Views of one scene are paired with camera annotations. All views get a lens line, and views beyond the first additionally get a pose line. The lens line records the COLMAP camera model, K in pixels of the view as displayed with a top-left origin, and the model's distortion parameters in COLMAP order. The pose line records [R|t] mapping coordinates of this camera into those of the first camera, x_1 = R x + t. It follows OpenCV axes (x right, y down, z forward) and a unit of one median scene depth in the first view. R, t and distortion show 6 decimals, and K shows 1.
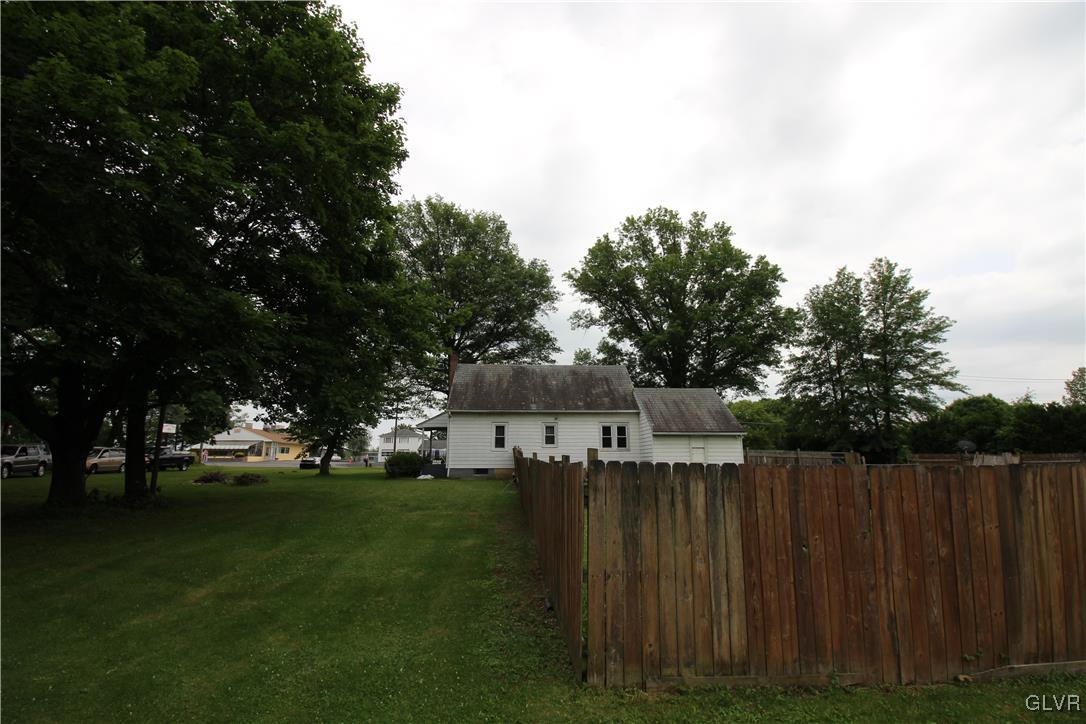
lens RADIAL K [[492.2, 0, 538.9], [0, 492.2, 355.0], [0, 0, 1]] dist [-0.017143, -0.000237]
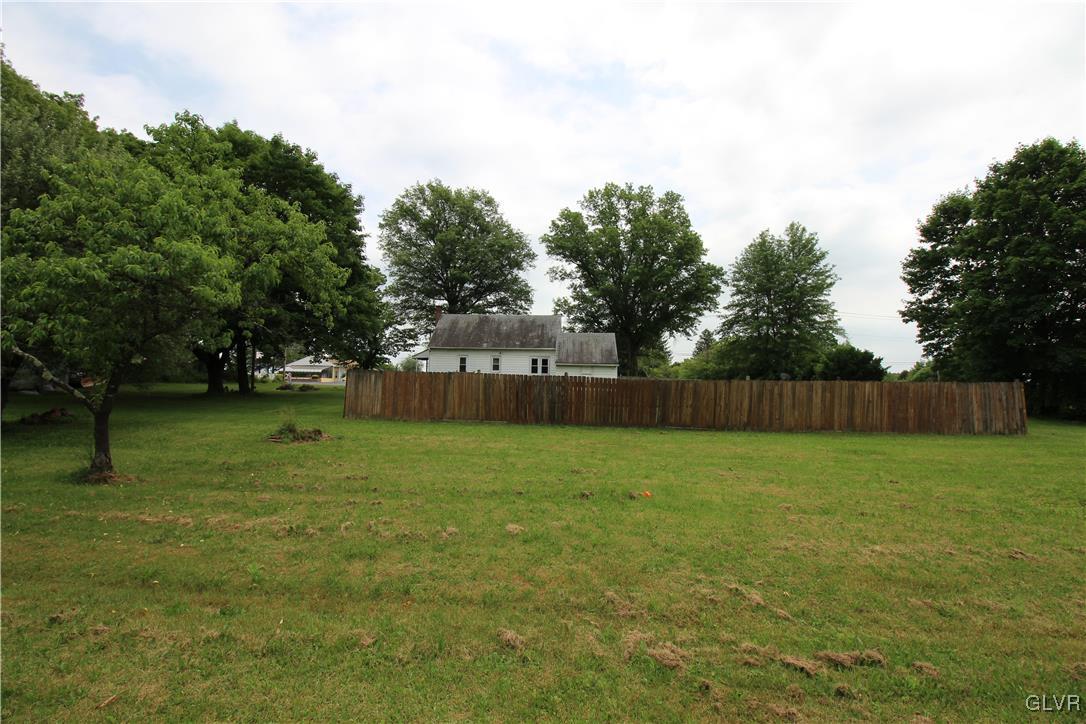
lens RADIAL K [[500.2, 0, 543.0], [0, 500.2, 362.0], [0, 0, 1]] dist [-0.018127, -0.000362]
pose [[0.990948, 0.014386, -0.133472, 0.307579], [0.006568, 0.987856, 0.155236, -0.065627], [0.134084, -0.154708, 0.978819, -0.388301]]
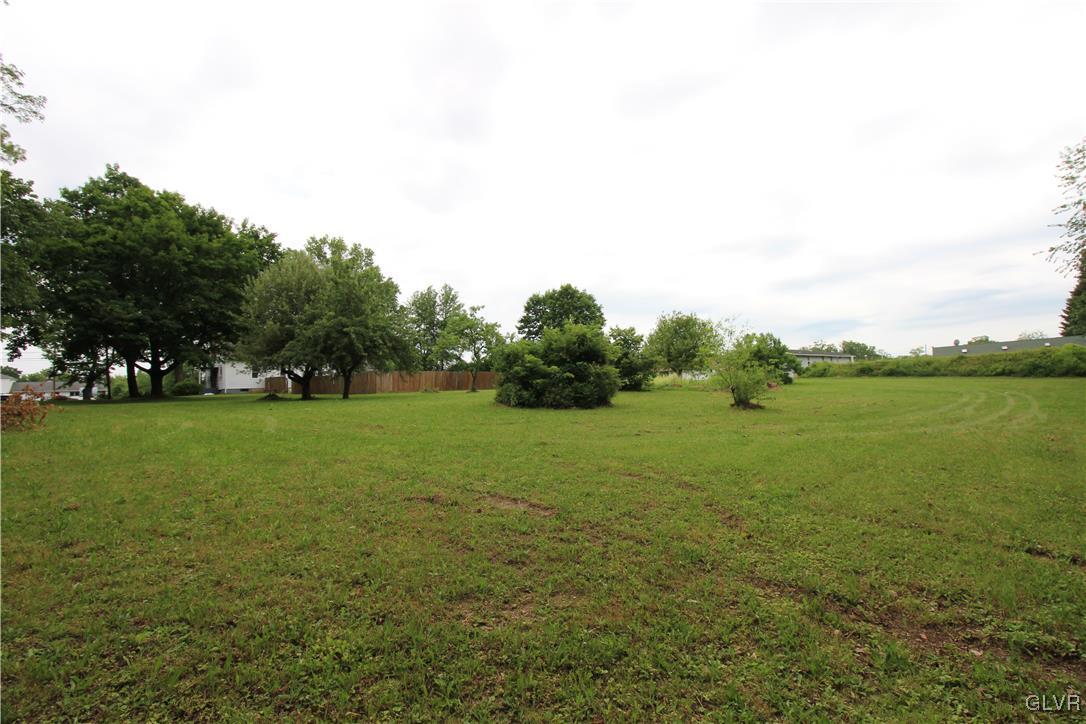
lens RADIAL K [[500.2, 0, 543.0], [0, 500.2, 362.0], [0, 0, 1]] dist [-0.018127, -0.000362]
pose [[0.745255, 0.005328, 0.666758, -0.444200], [-0.094782, 0.990660, 0.098026, -0.143618], [-0.660008, -0.136251, 0.738800, -0.980749]]
